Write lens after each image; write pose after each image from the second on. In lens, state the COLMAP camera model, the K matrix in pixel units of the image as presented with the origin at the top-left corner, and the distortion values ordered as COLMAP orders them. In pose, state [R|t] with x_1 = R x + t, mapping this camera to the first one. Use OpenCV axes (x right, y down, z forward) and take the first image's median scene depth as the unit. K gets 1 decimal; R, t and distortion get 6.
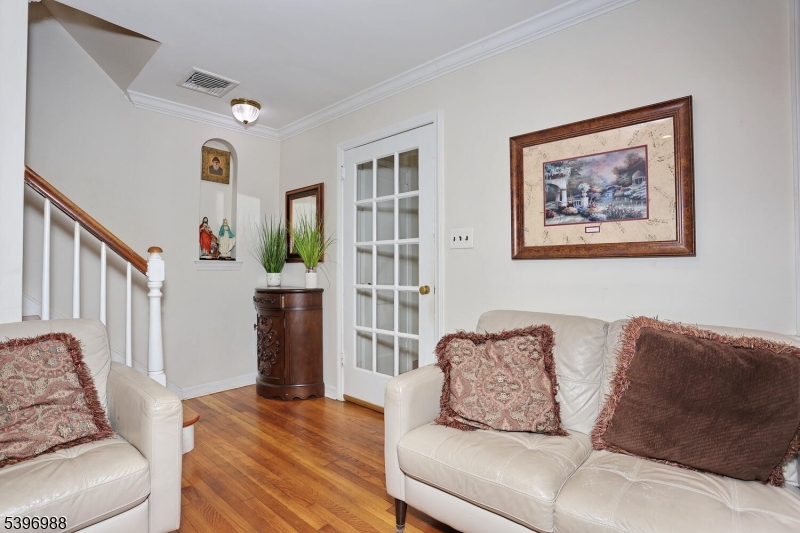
lens RADIAL K [[387.8, 0, 396.3], [0, 387.8, 265.3], [0, 0, 1]] dist [-0.075417, 0.031941]
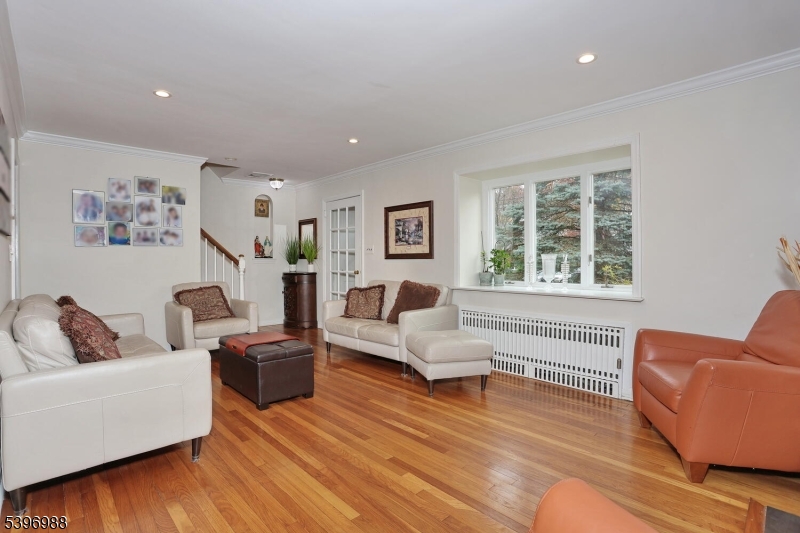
lens RADIAL K [[387.8, 0, 396.3], [0, 387.8, 265.3], [0, 0, 1]] dist [-0.075417, 0.031941]
pose [[0.996593, -0.001309, -0.082462, 0.600909], [0.003567, 0.999623, 0.027234, -0.044626], [0.082395, -0.027435, 0.996222, -1.467360]]
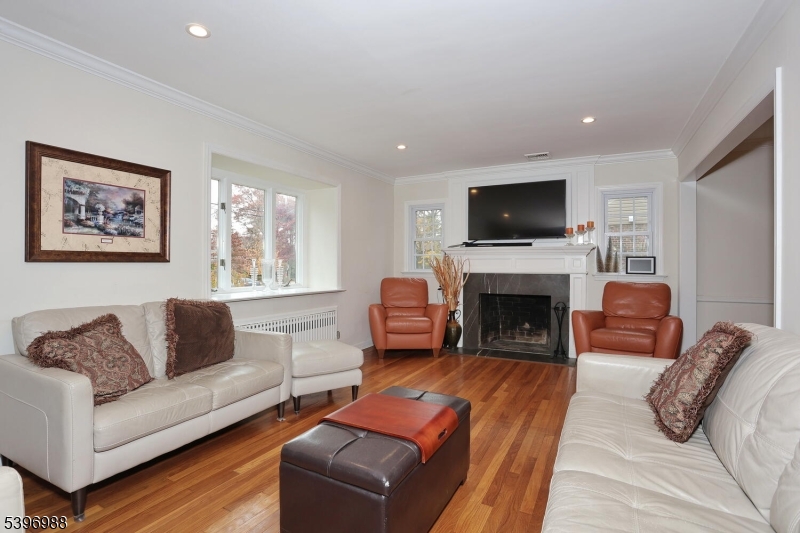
lens RADIAL K [[387.8, 0, 396.3], [0, 387.8, 265.3], [0, 0, 1]] dist [-0.075417, 0.031941]
pose [[-0.233775, -0.001878, 0.972289, -0.930007], [-0.012905, 0.999916, -0.001171, -0.018237], [-0.972205, -0.012821, -0.233779, 0.296638]]
